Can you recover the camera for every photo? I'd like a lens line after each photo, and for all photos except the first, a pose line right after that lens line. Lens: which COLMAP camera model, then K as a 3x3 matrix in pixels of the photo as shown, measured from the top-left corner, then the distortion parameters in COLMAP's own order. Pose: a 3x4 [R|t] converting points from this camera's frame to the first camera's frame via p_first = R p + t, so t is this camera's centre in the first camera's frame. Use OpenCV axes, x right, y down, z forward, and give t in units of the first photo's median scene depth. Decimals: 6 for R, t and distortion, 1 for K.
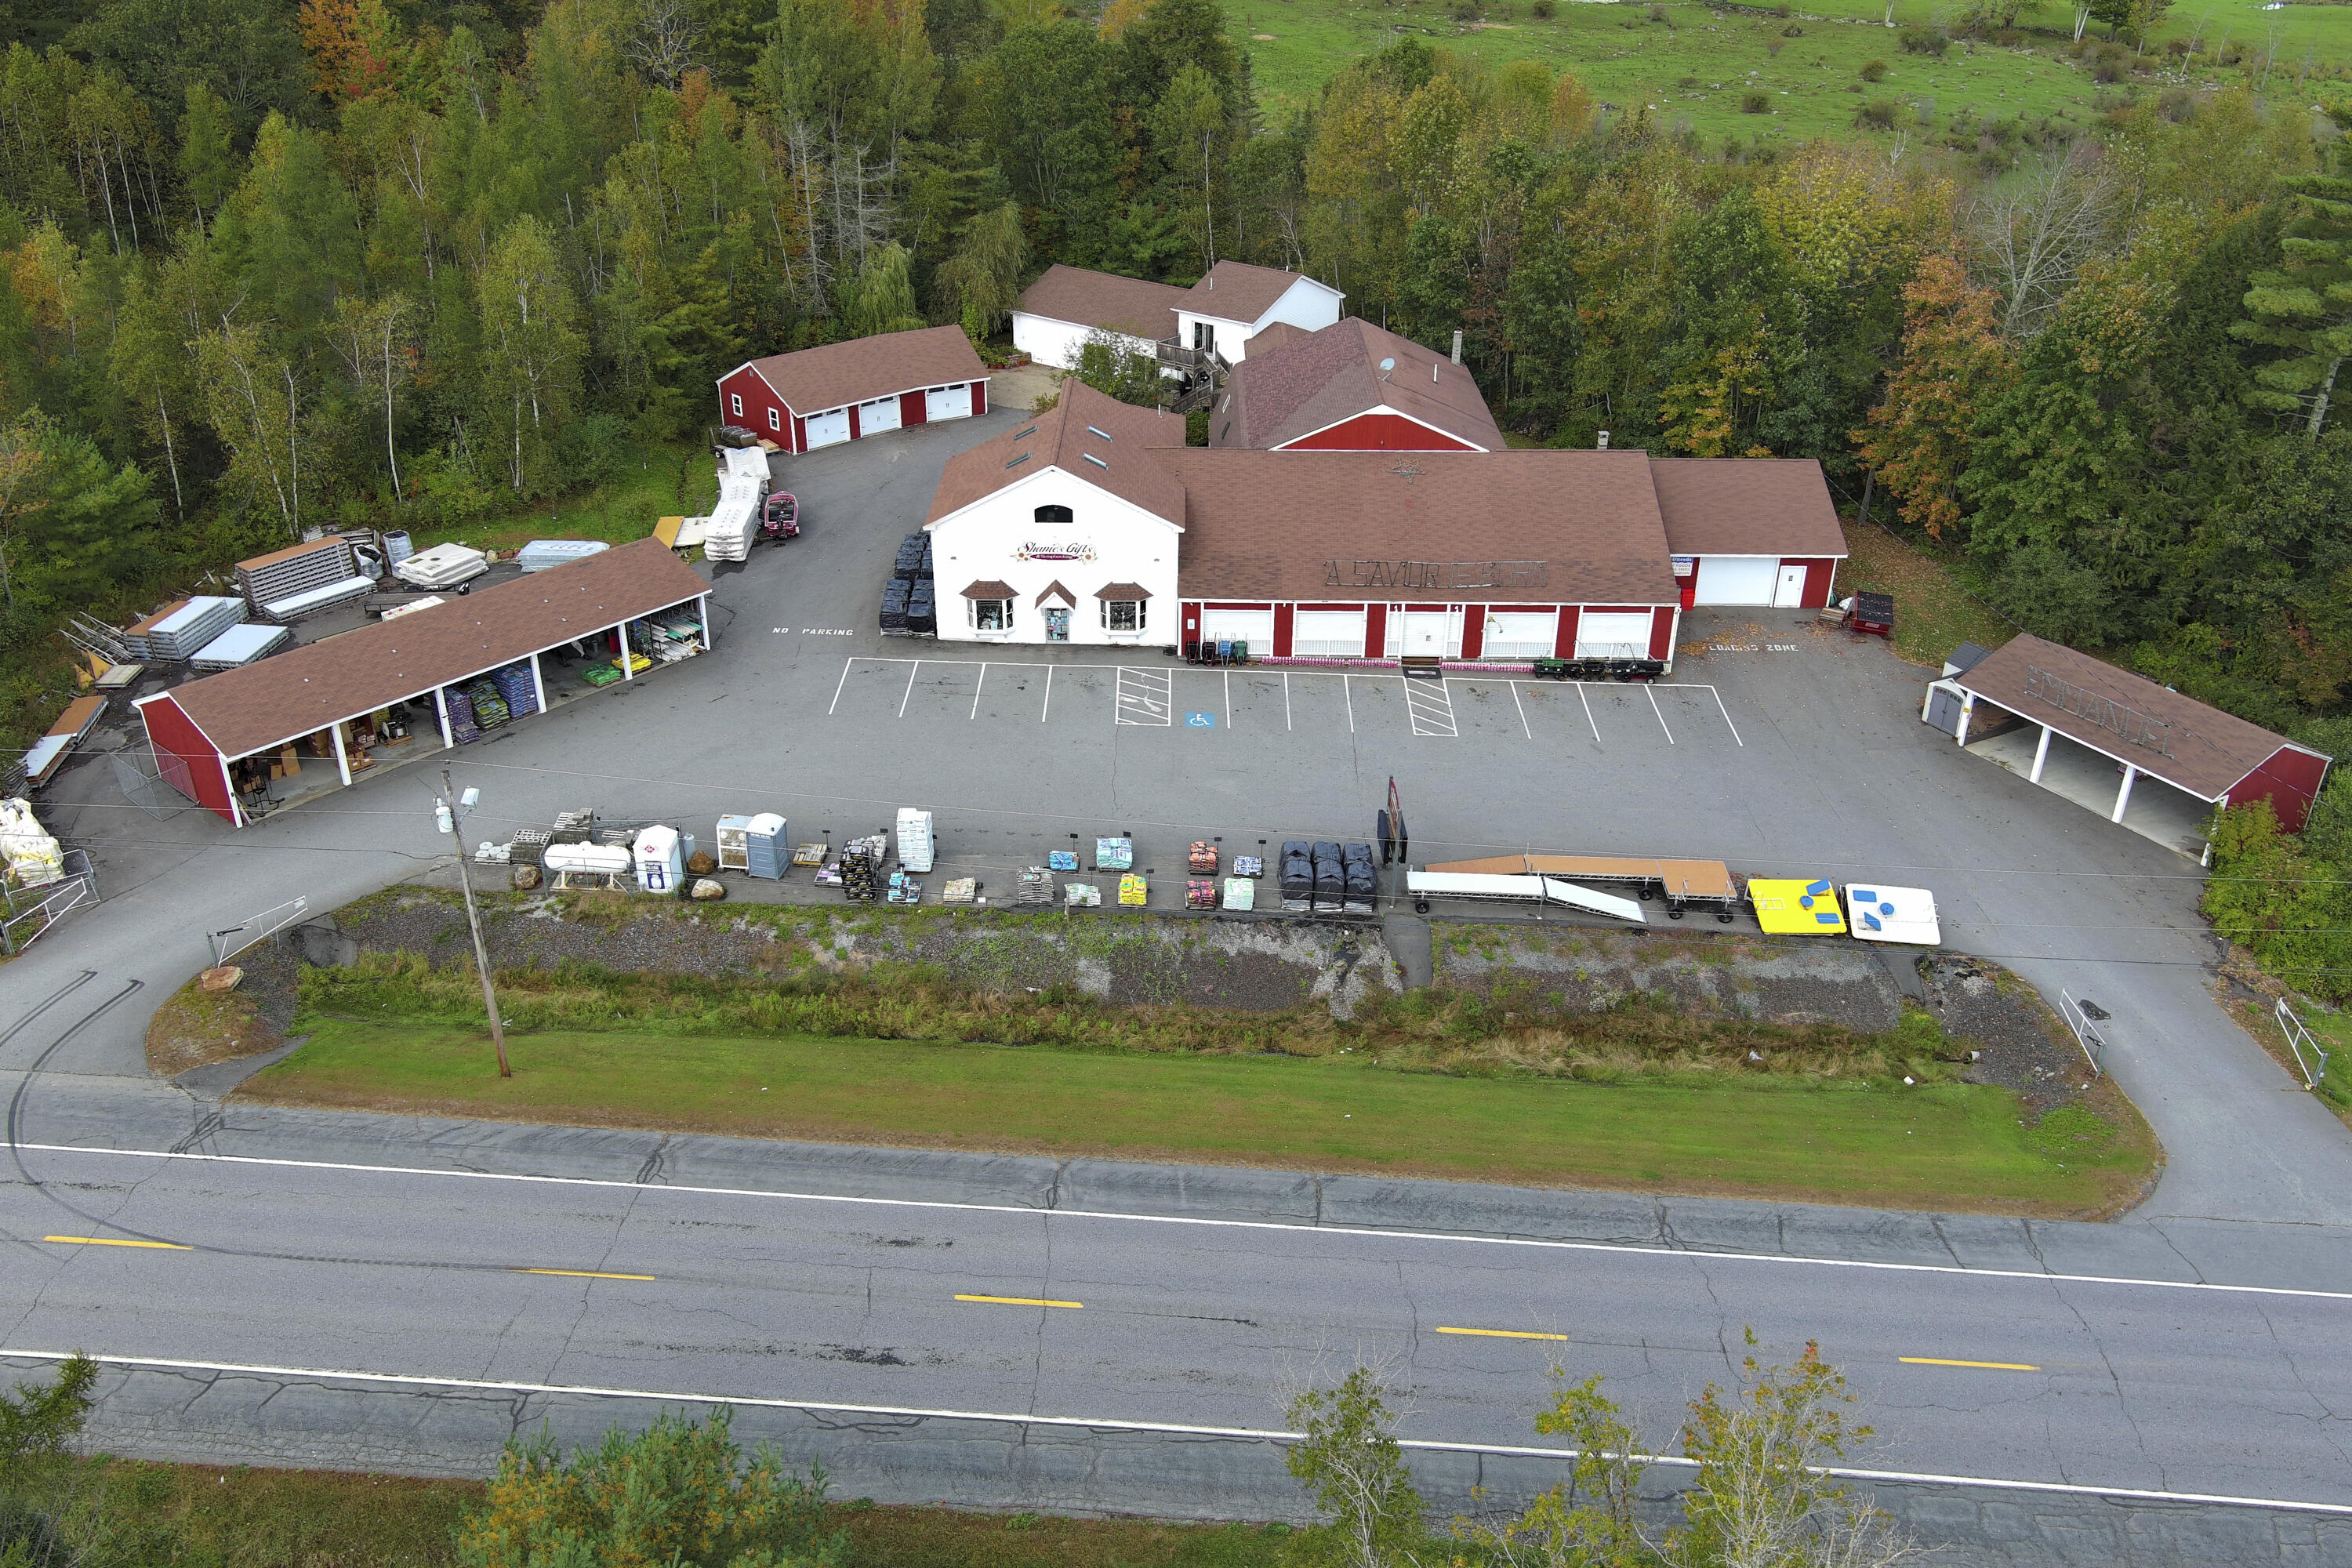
lens RADIAL K [[1959.1, 0, 1167.9], [0, 1959.1, 789.0], [0, 0, 1]] dist [0.020093, -0.009192]
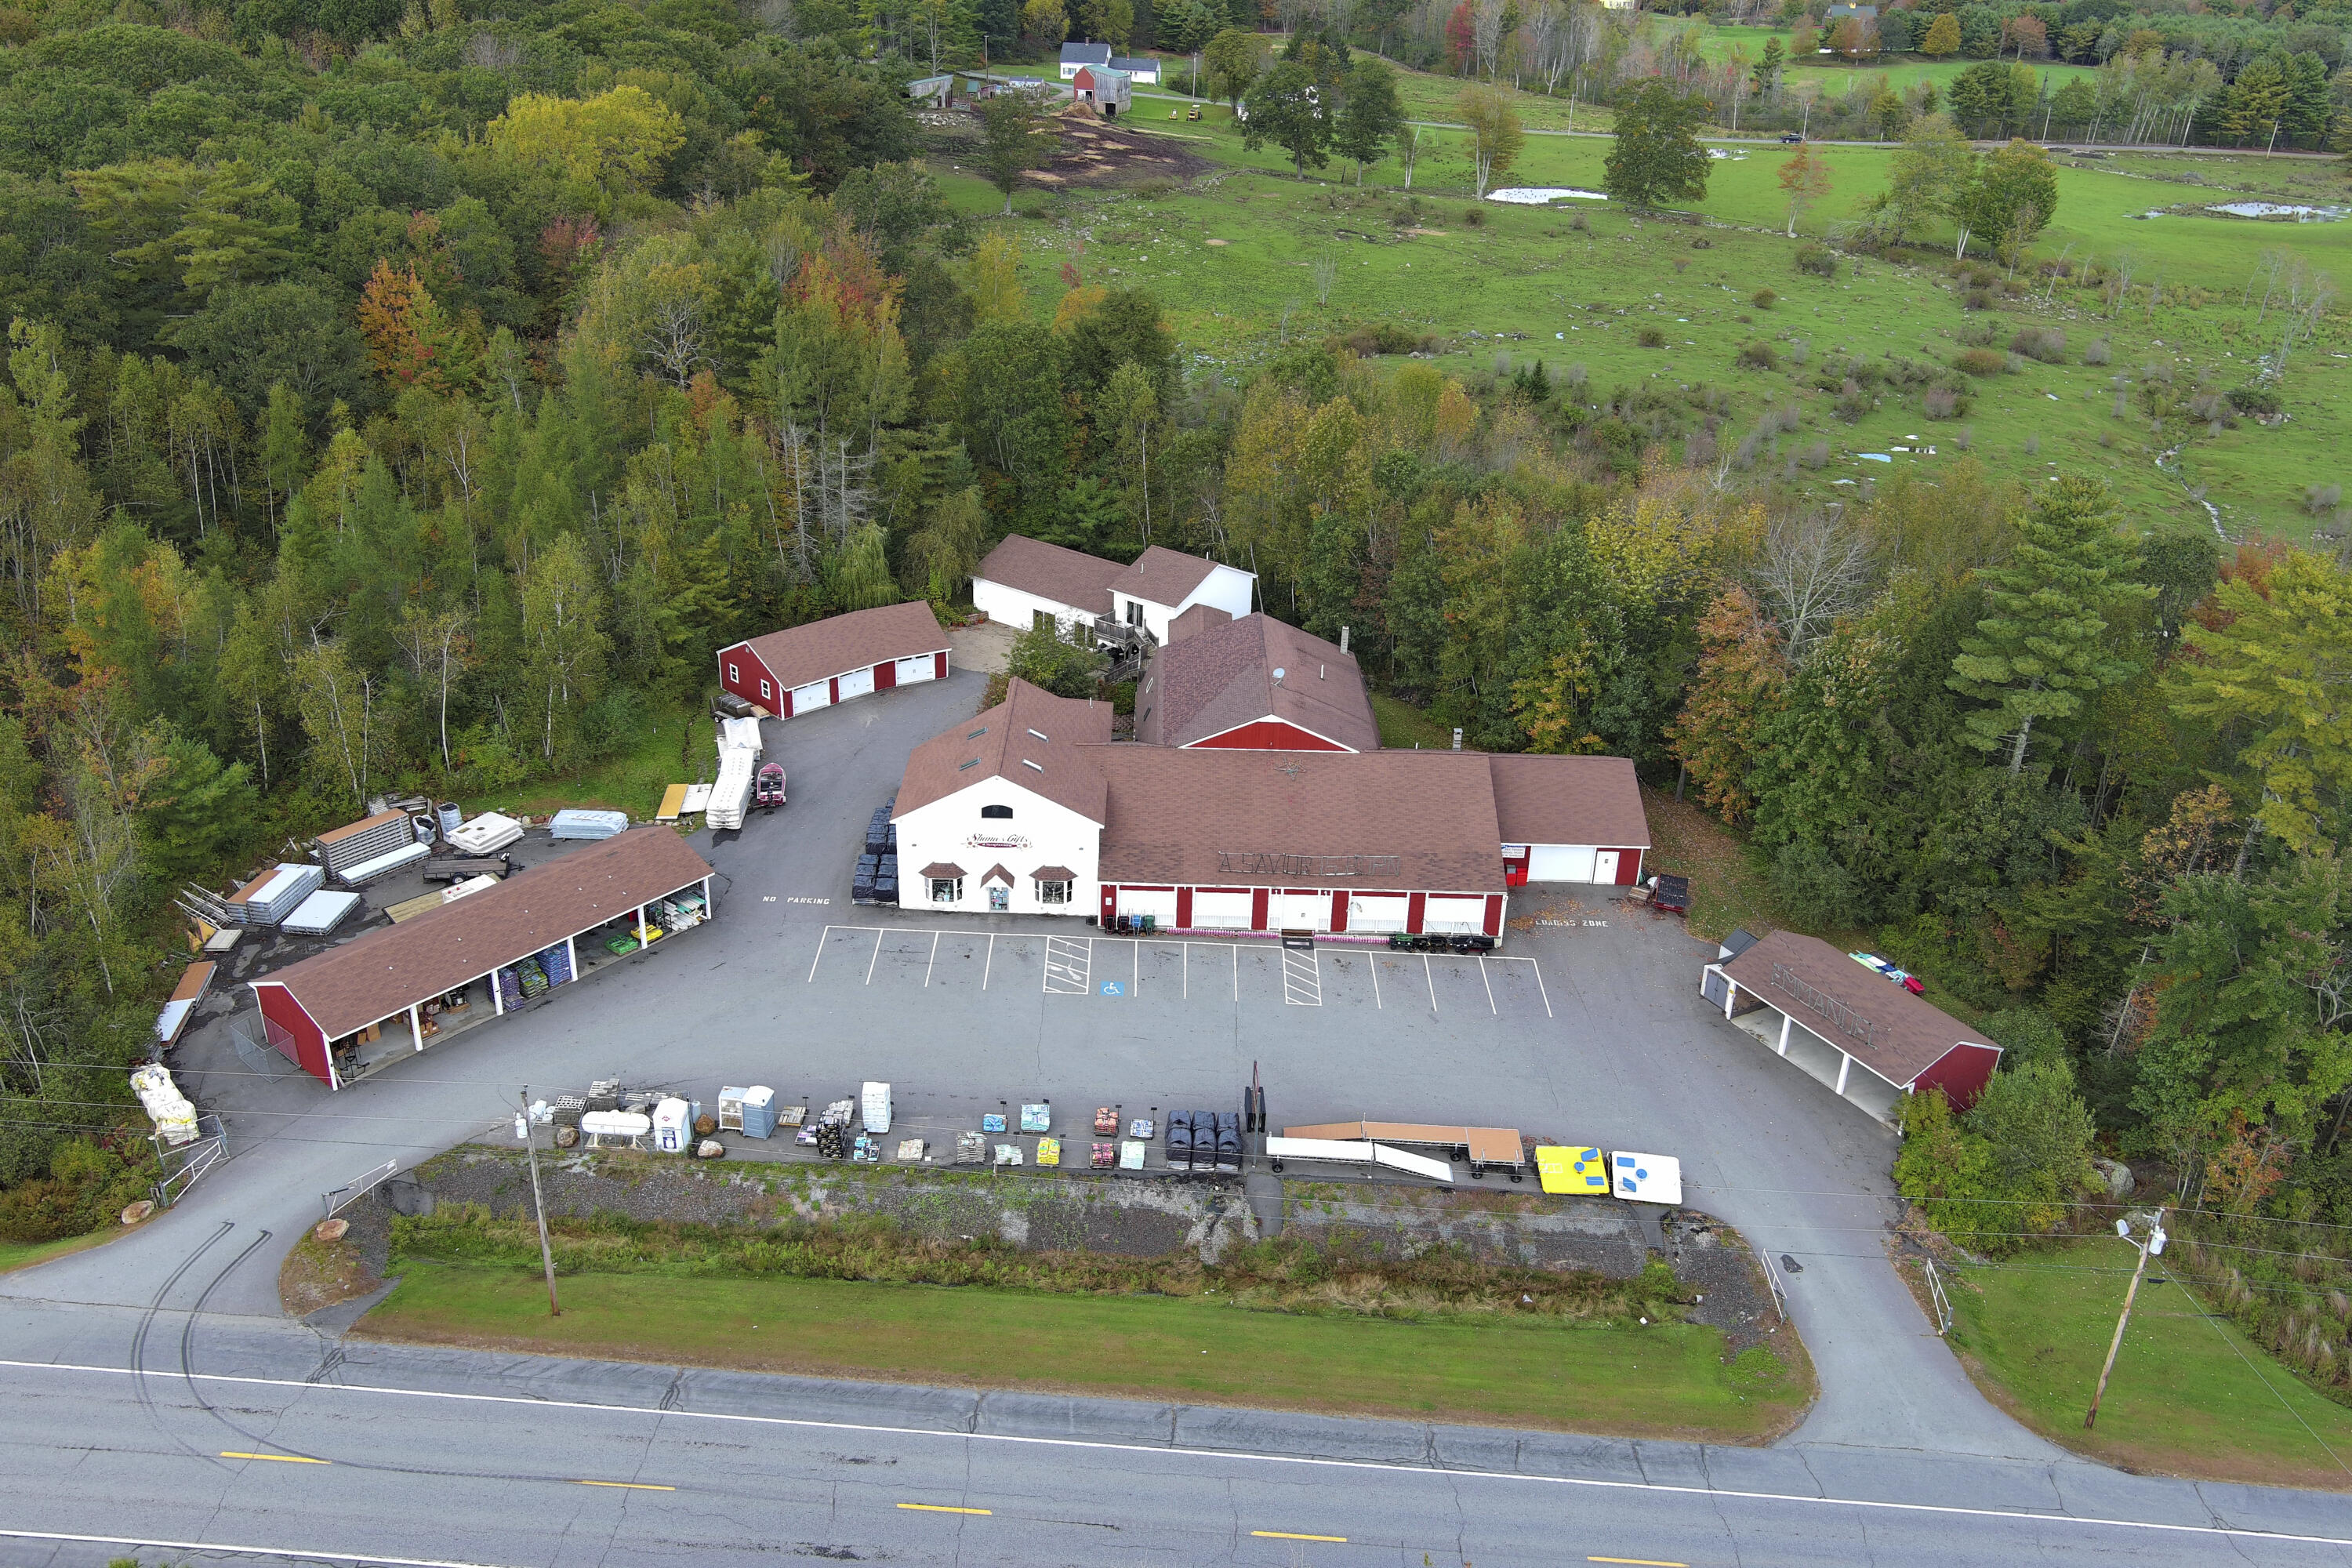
lens RADIAL K [[1959.1, 0, 1171.9], [0, 1959.1, 769.2], [0, 0, 1]] dist [0.020093, -0.009192]
pose [[0.999716, 0.015309, 0.018282, 0.027901], [-0.014322, 0.998497, -0.052907, -0.103342], [-0.019064, 0.052630, 0.998432, -0.221723]]
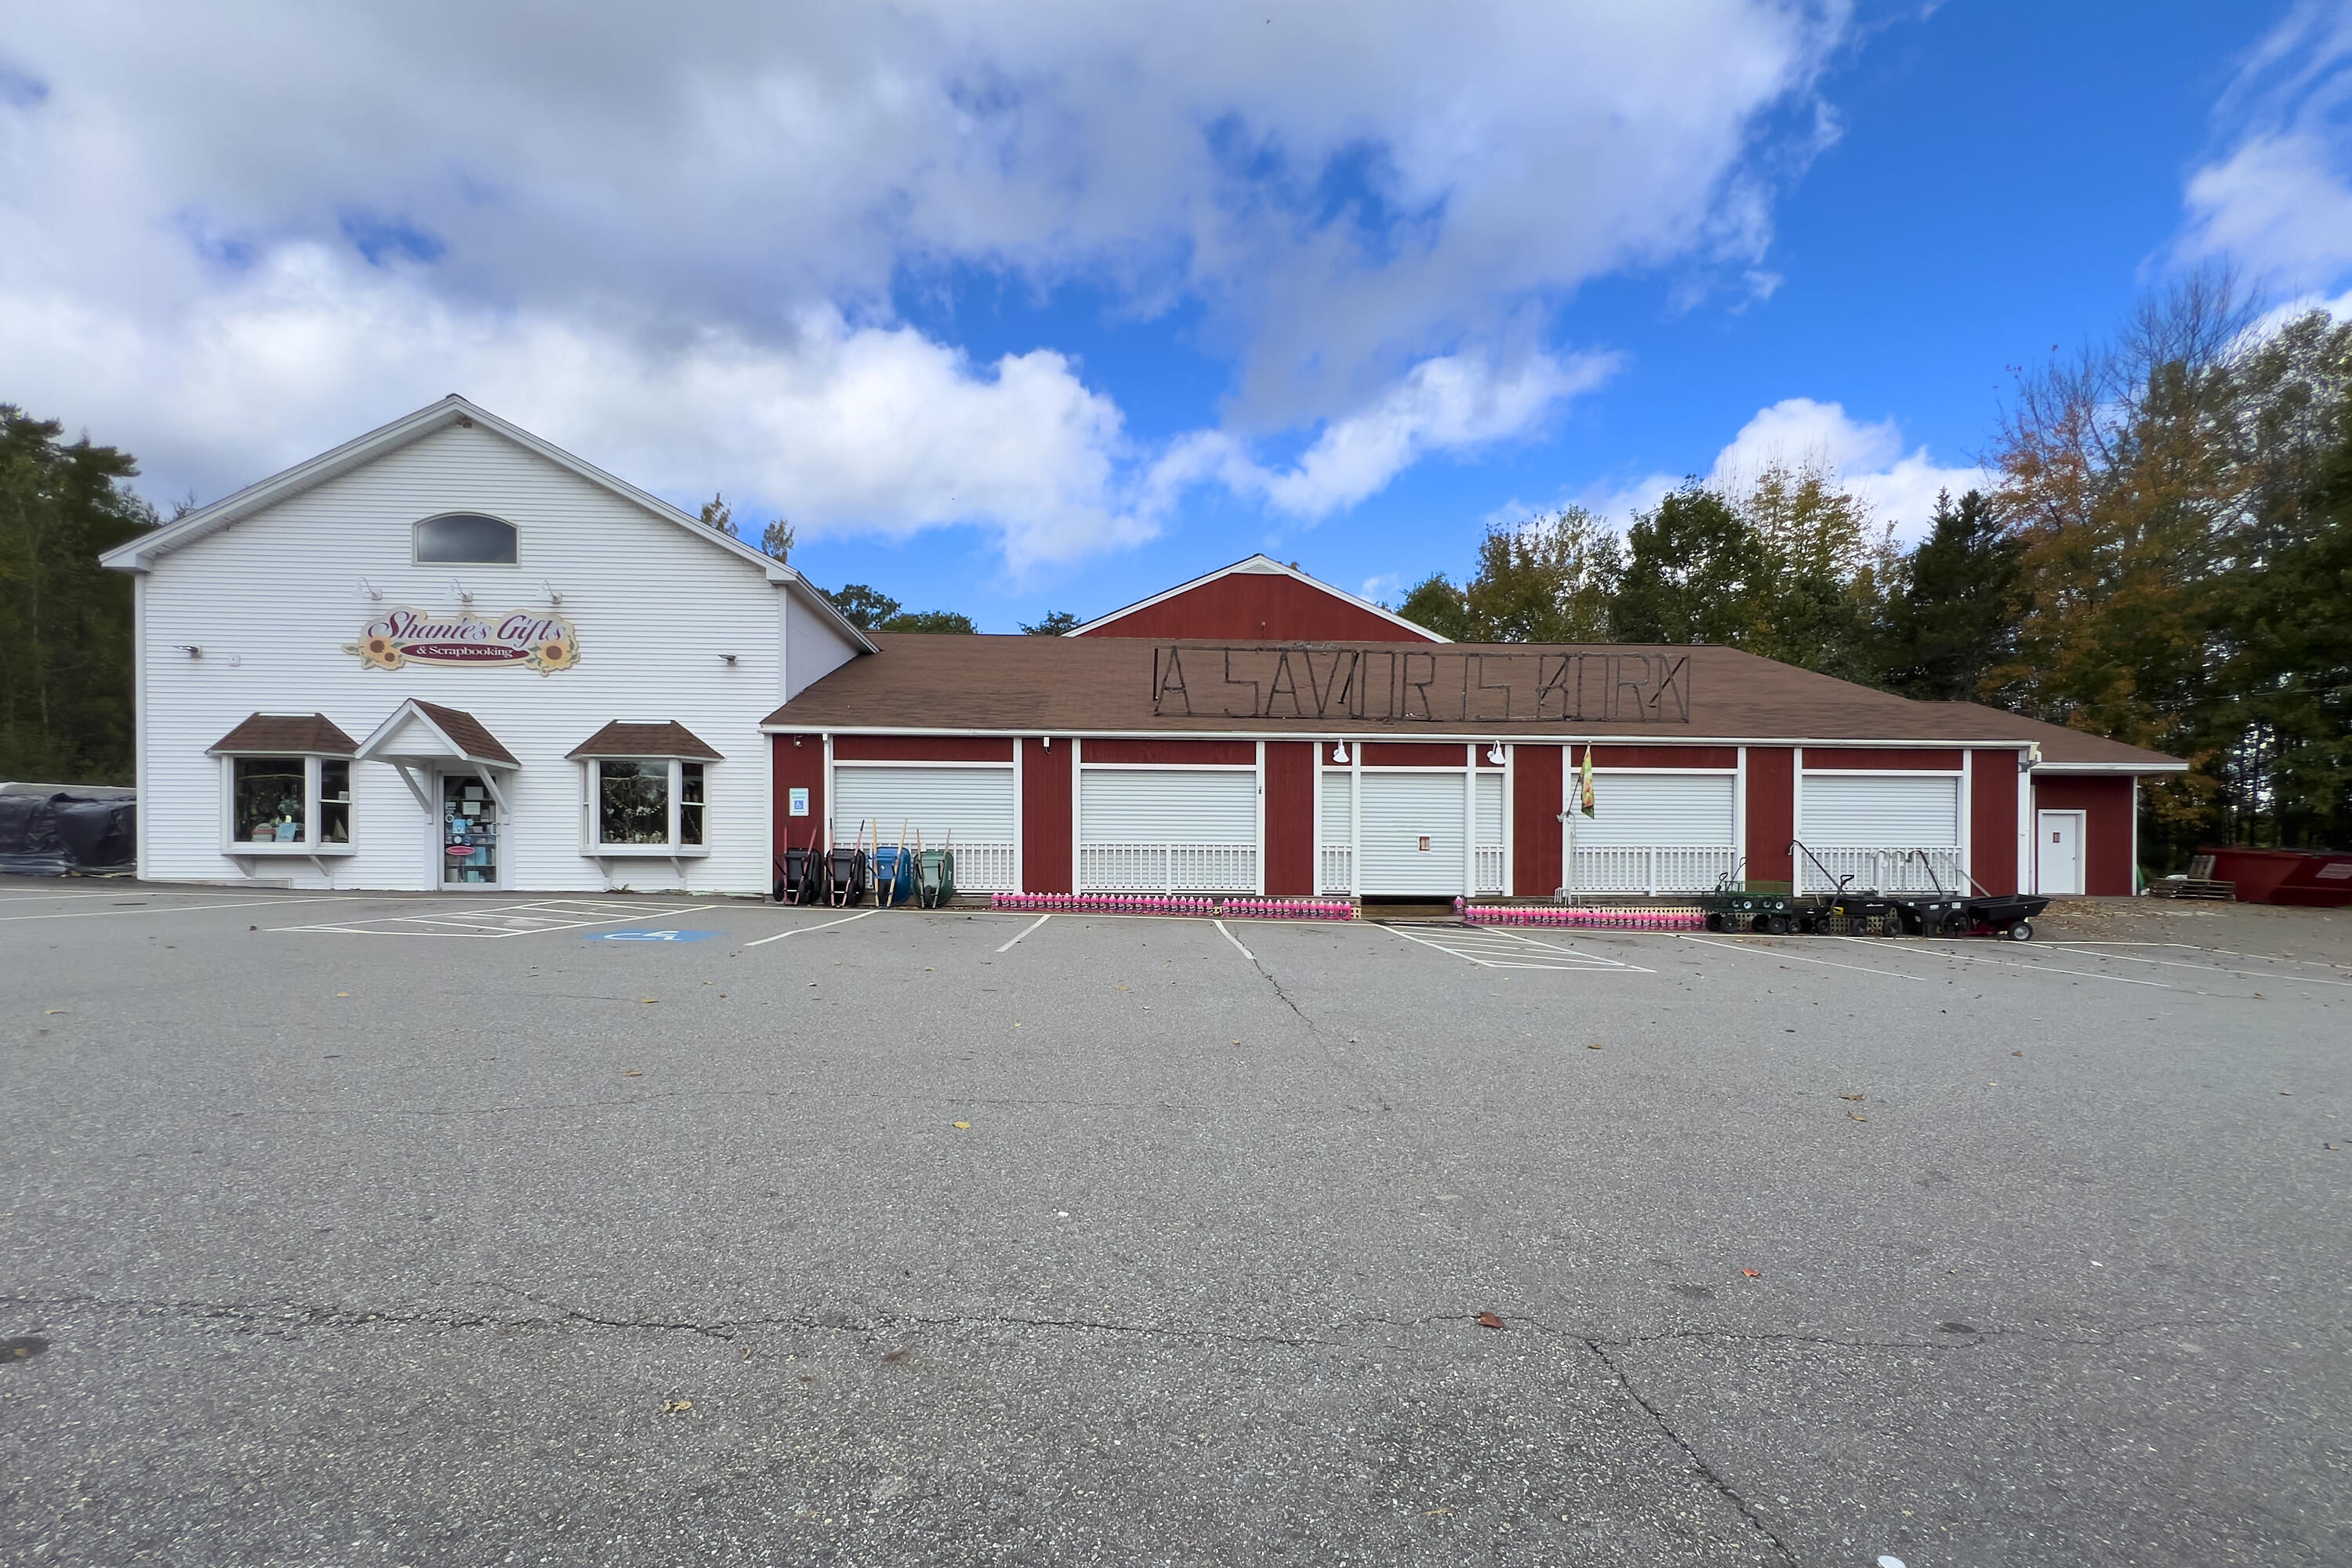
lens RADIAL K [[936.8, 0, 1164.0], [0, 936.8, 798.5], [0, 0, 1]] dist [-0.003932, -0.000163]
pose [[0.997687, 0.000019, 0.067979, 0.069748], [0.034395, 0.862416, -0.505031, 0.007069], [-0.058635, 0.506201, 0.860420, 0.849269]]
